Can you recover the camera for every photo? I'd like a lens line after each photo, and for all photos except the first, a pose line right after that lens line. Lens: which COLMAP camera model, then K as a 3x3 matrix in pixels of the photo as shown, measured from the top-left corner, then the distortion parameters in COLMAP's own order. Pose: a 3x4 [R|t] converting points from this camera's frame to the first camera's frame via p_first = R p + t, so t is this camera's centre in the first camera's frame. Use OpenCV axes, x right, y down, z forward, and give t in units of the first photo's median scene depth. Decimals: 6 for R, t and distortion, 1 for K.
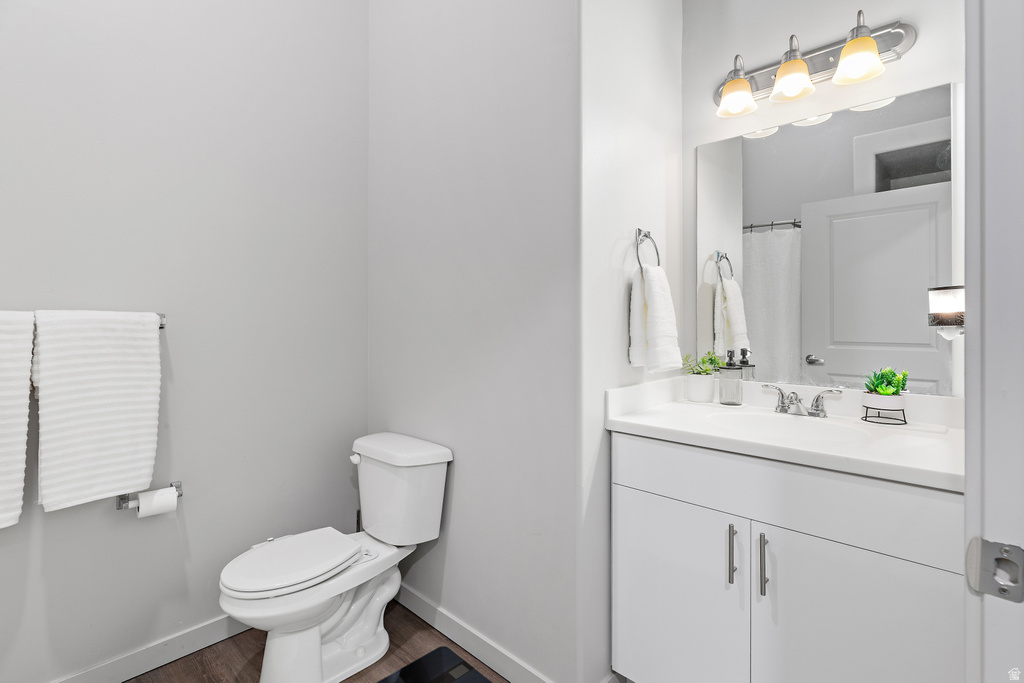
lens RADIAL K [[490.3, 0, 537.6], [0, 490.3, 314.3], [0, 0, 1]] dist [0.000559, 0.000274]
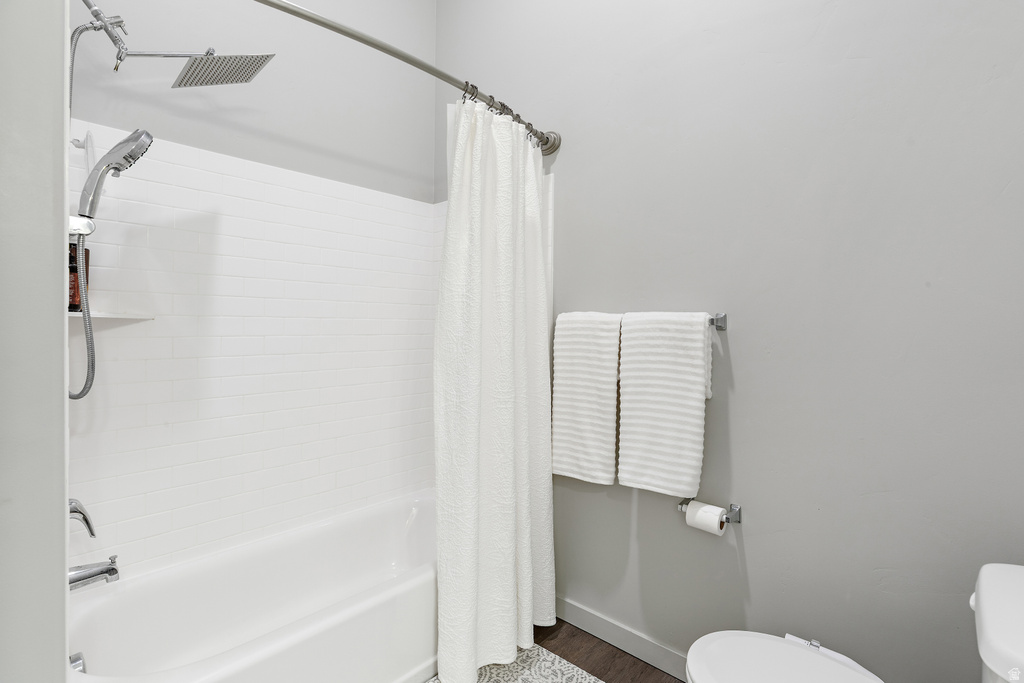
lens RADIAL K [[490.3, 0, 537.6], [0, 490.3, 314.3], [0, 0, 1]] dist [0.000559, 0.000274]
pose [[-0.003514, -0.004935, -0.999982, 0.155721], [0.025639, 0.999659, -0.005024, -0.003299], [0.999665, -0.025656, -0.003386, 0.704861]]
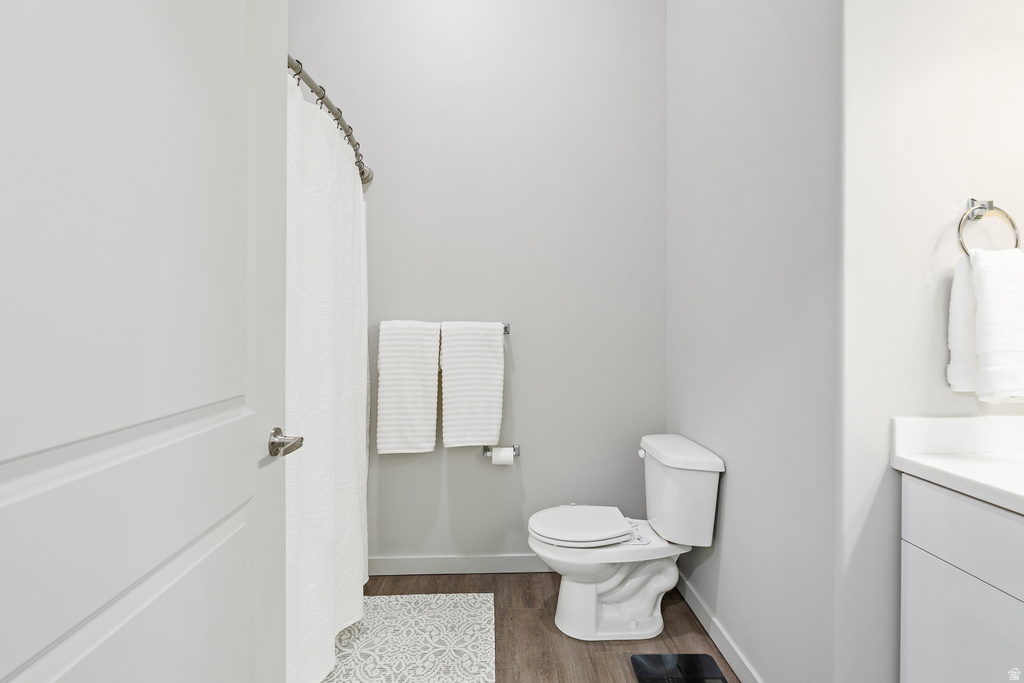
lens RADIAL K [[489.6, 0, 520.3], [0, 489.6, 323.5], [0, 0, 1]] dist [-0.000401, 0.000169]
pose [[0.711839, -0.006300, -0.702314, 0.260491], [0.010531, 0.999943, 0.001704, -0.002269], [0.702264, -0.008609, 0.711865, 0.031792]]
